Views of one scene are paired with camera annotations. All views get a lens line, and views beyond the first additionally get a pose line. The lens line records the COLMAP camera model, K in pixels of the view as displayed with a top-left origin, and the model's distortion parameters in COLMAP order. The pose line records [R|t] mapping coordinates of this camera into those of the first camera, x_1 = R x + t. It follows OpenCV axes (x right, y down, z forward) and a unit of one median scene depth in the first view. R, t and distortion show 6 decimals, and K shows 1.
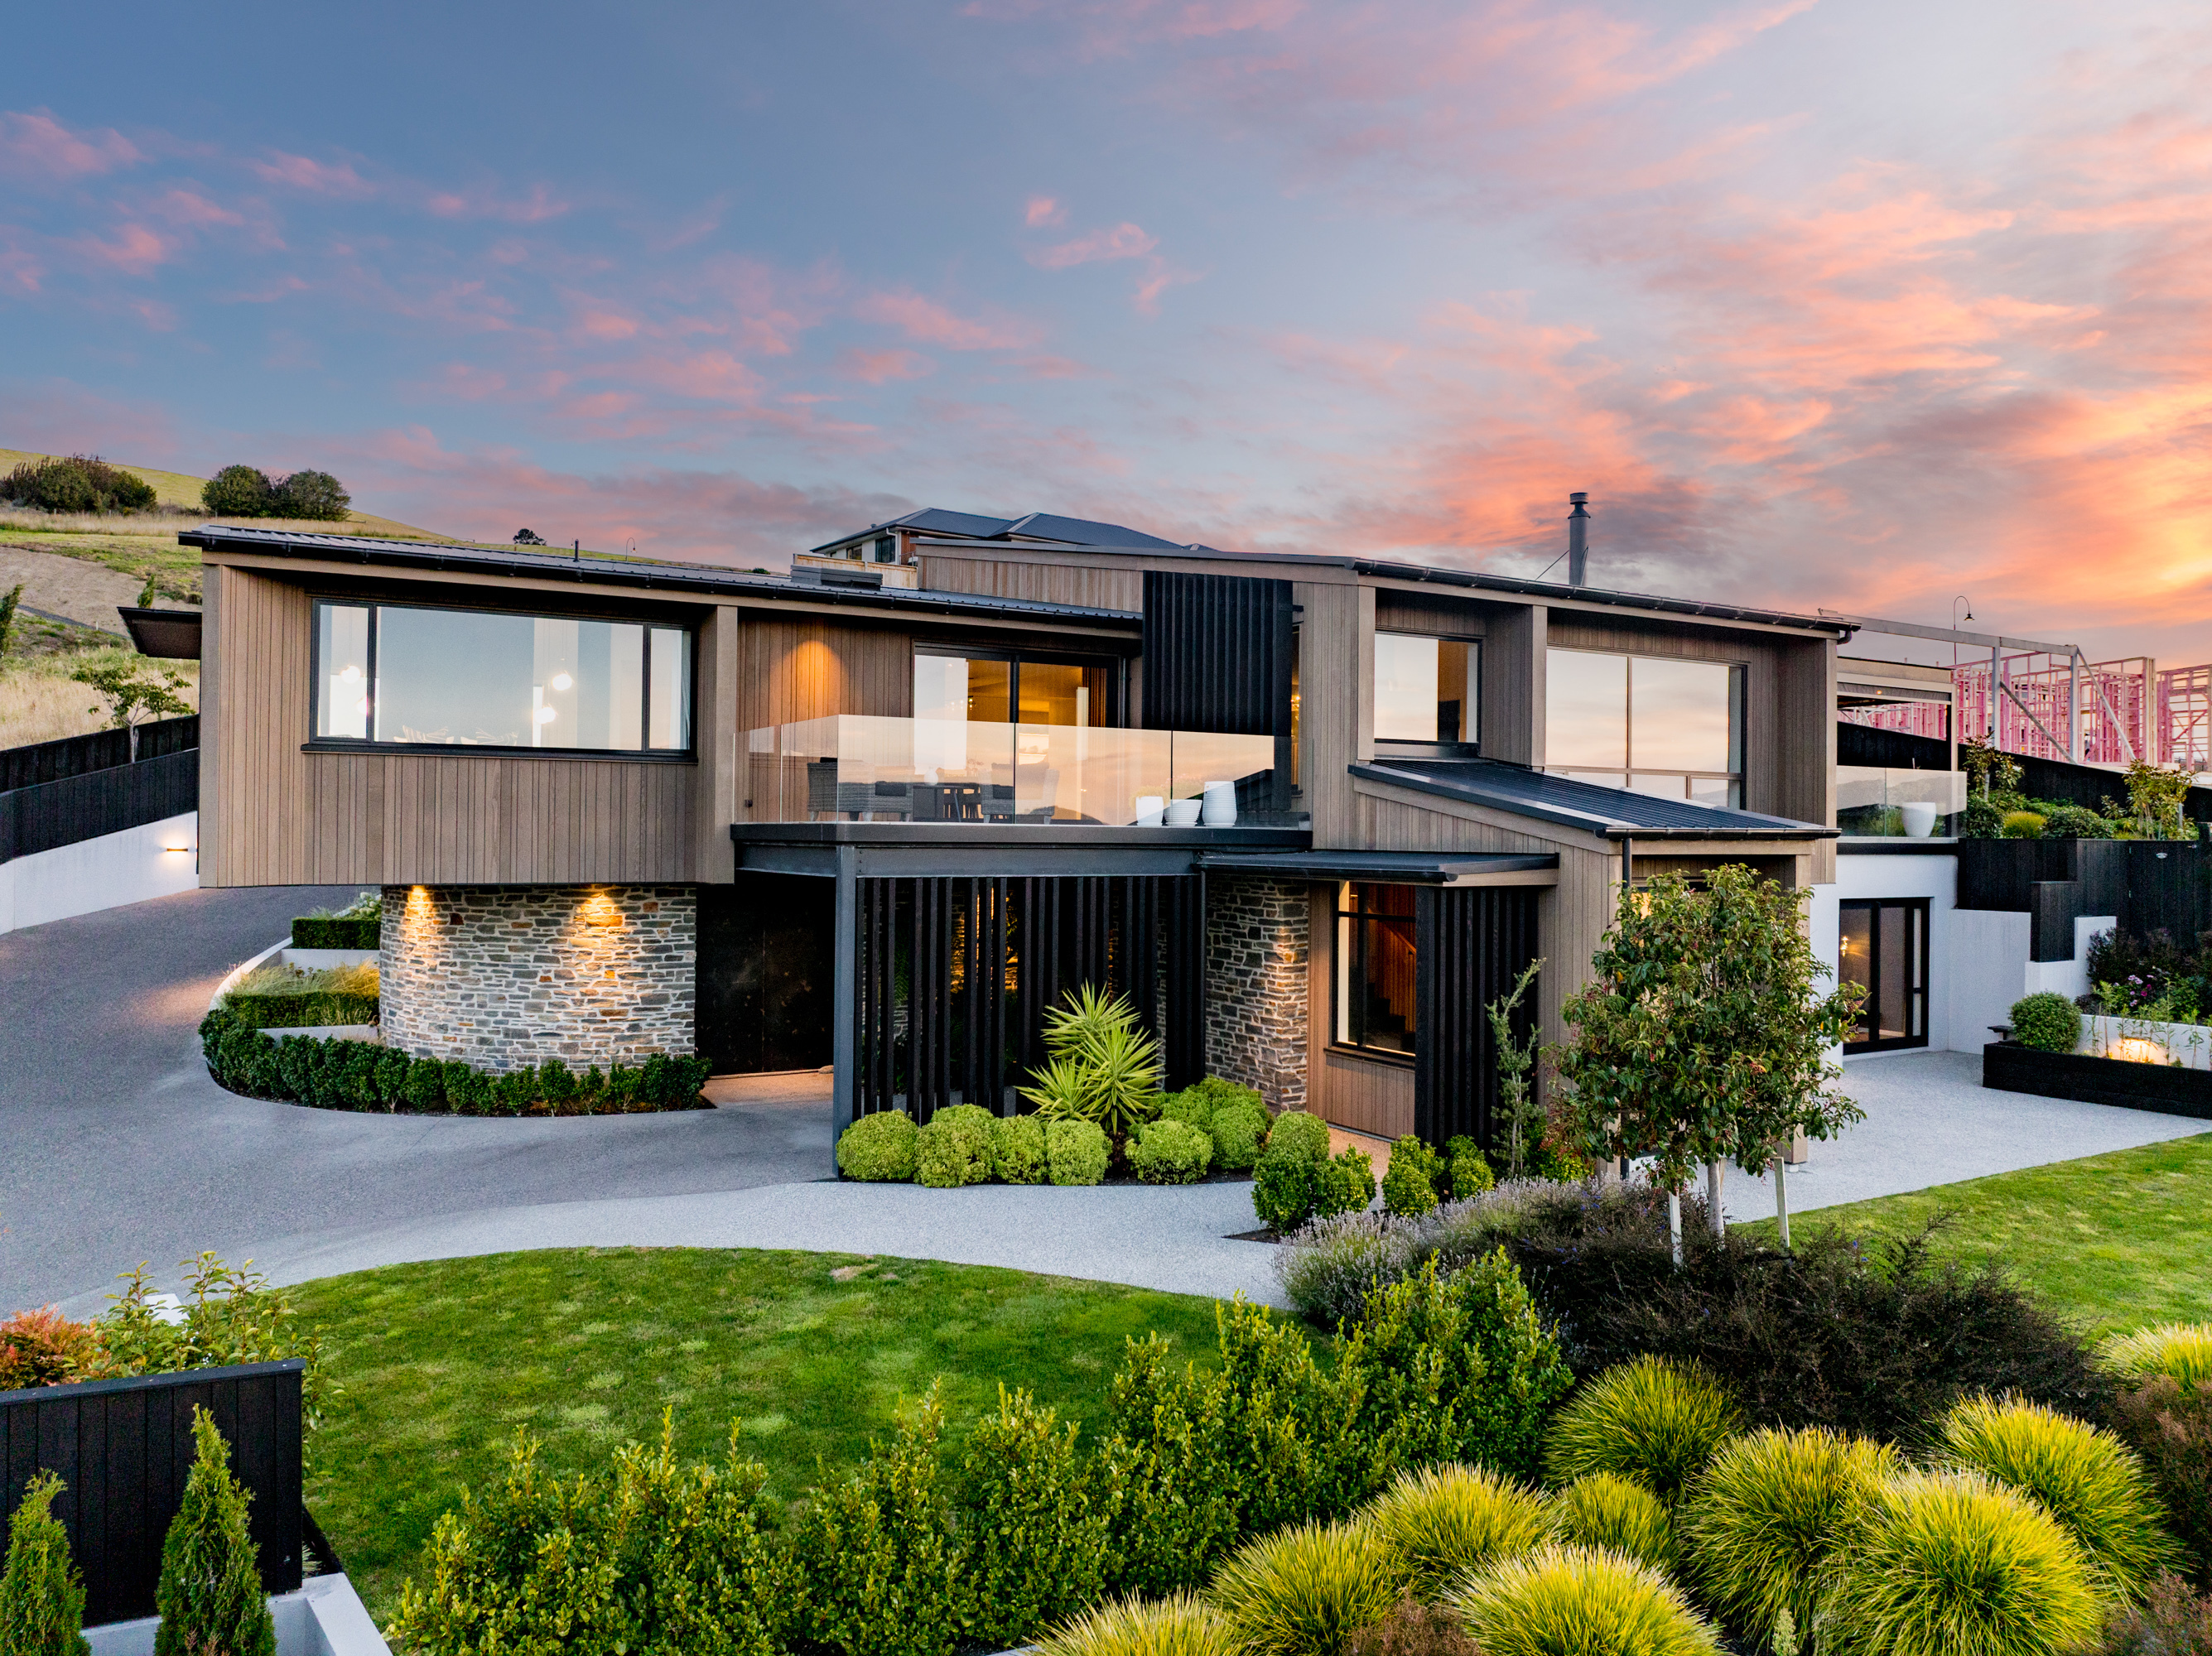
lens RADIAL K [[1552.8, 0, 1106.0], [0, 1552.8, 828.0], [0, 0, 1]] dist [-0.032986, -0.003865]
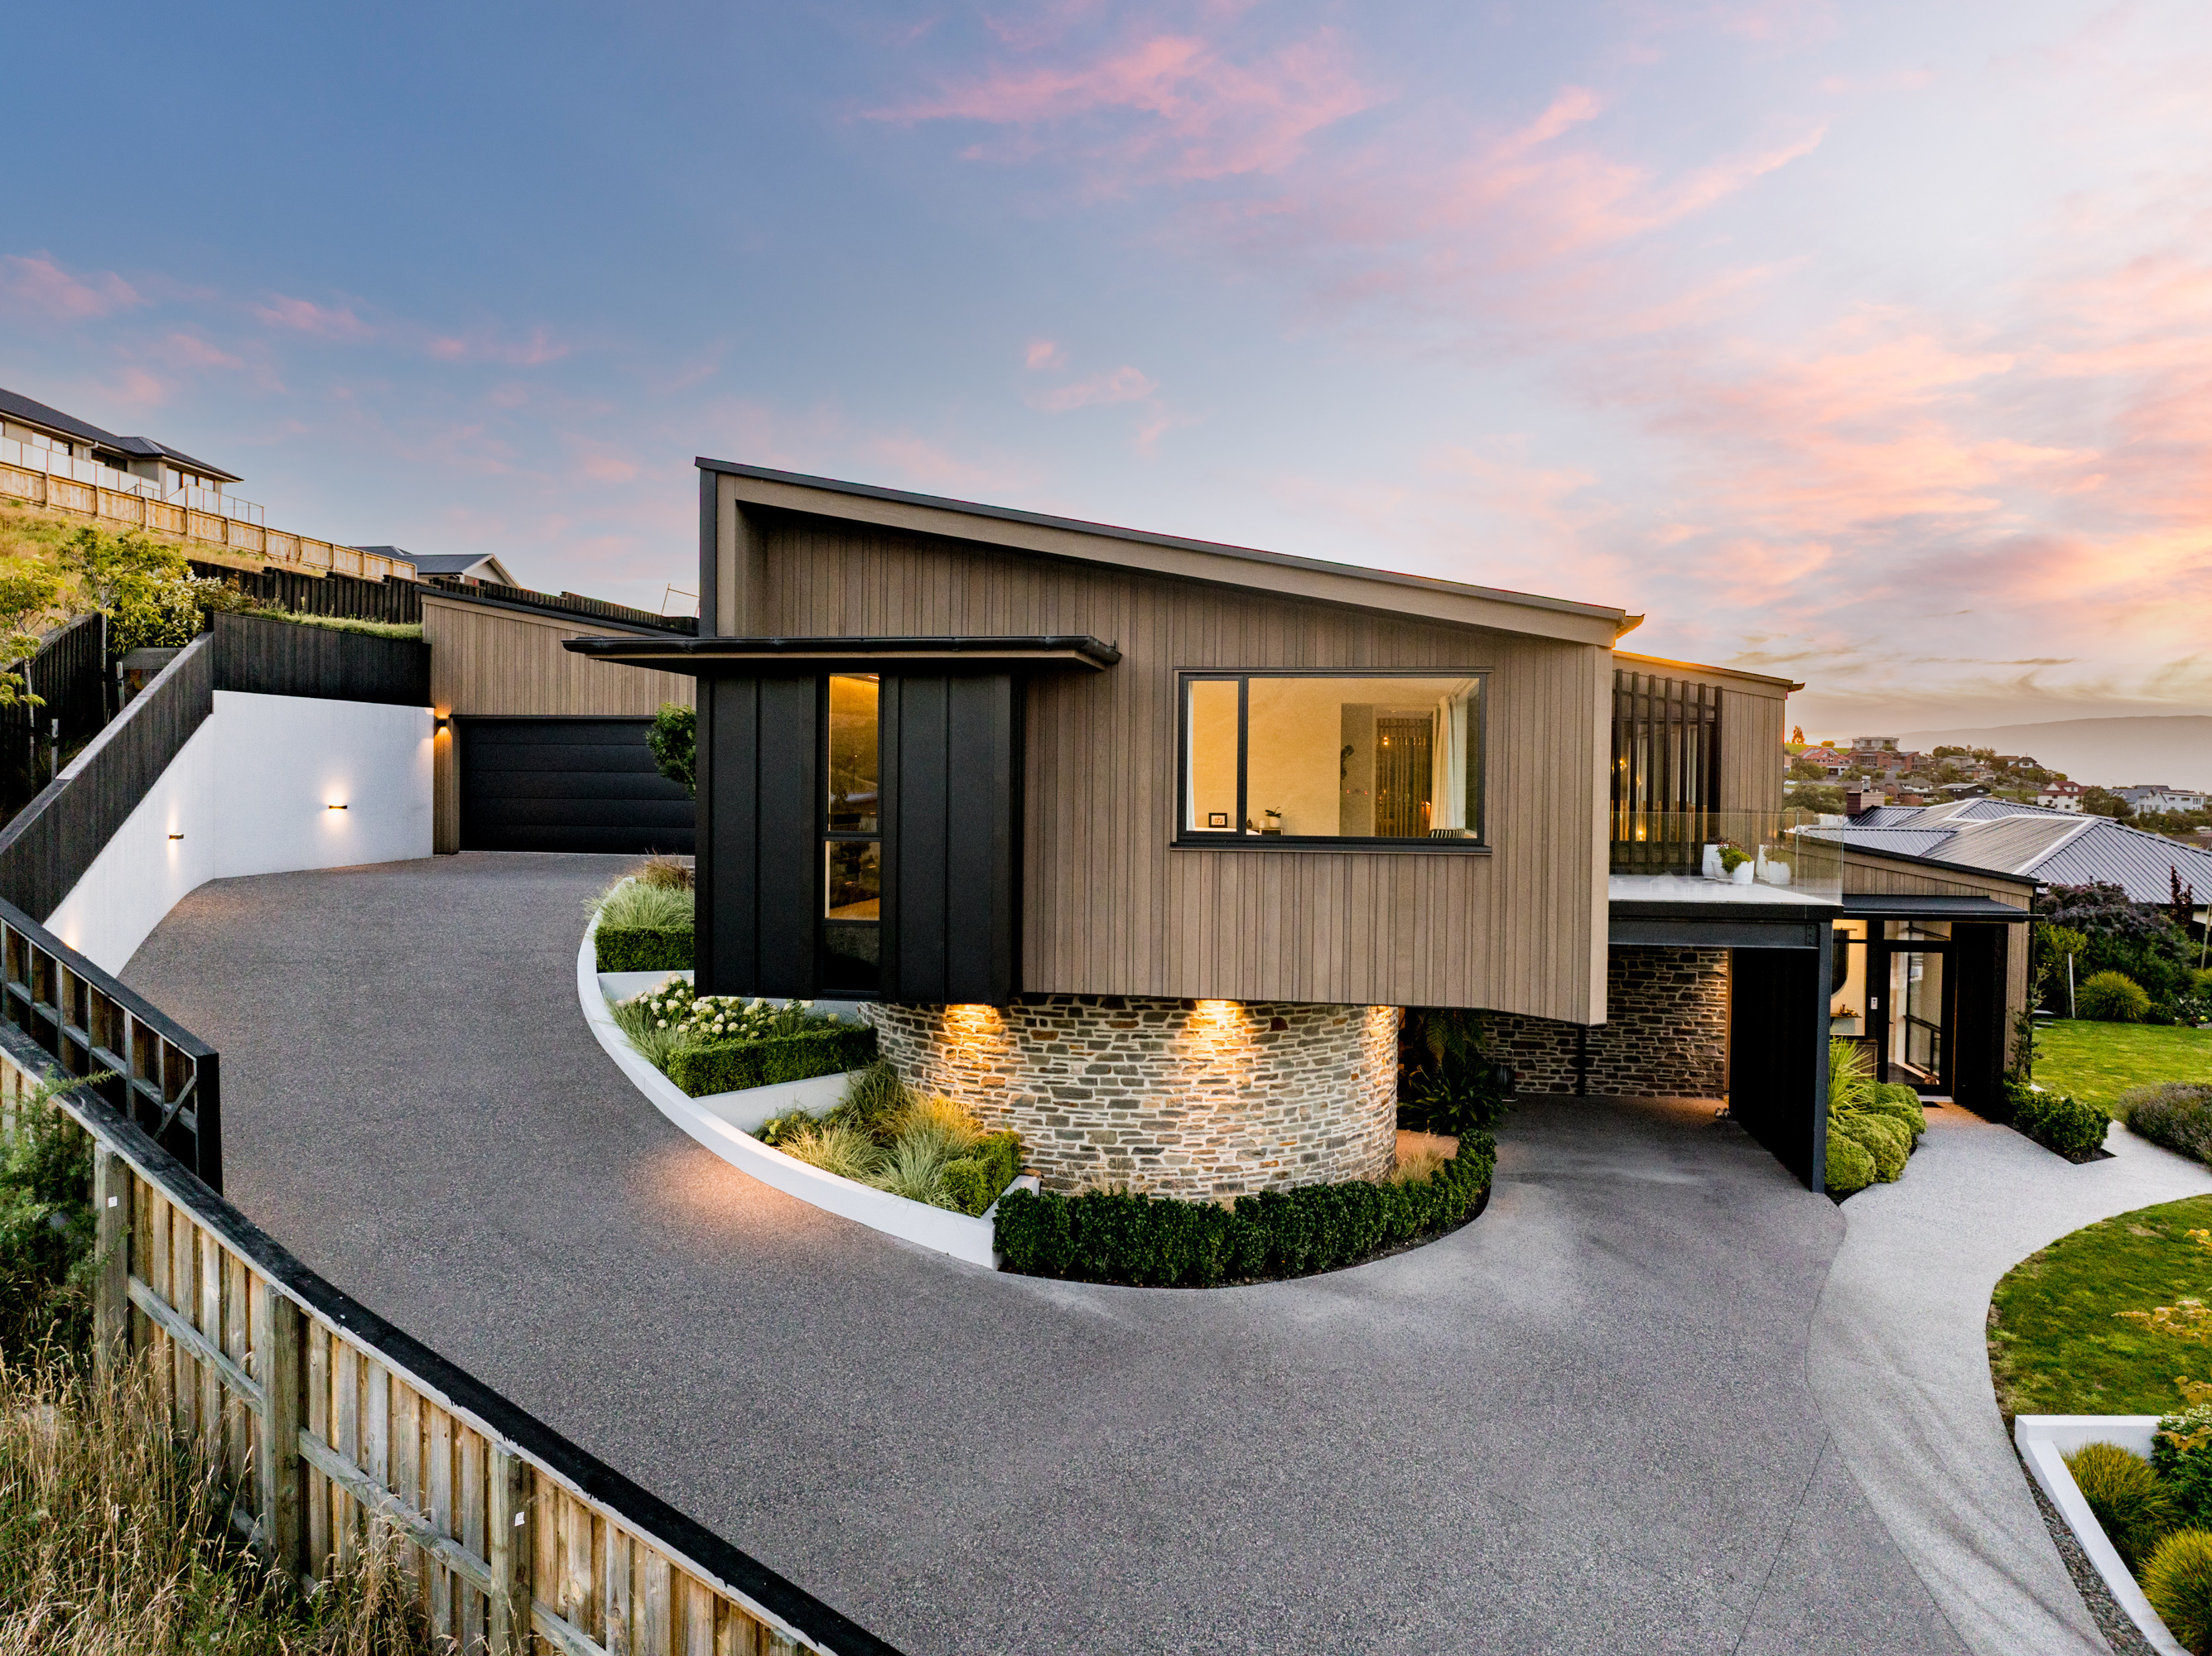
lens RADIAL K [[1552.8, 0, 1106.0], [0, 1552.8, 828.0], [0, 0, 1]] dist [-0.032986, -0.003865]
pose [[0.628966, -0.024188, 0.777056, -1.144727], [-0.007962, 0.999263, 0.037549, -0.080863], [-0.777392, -0.029804, 0.628310, 0.536313]]
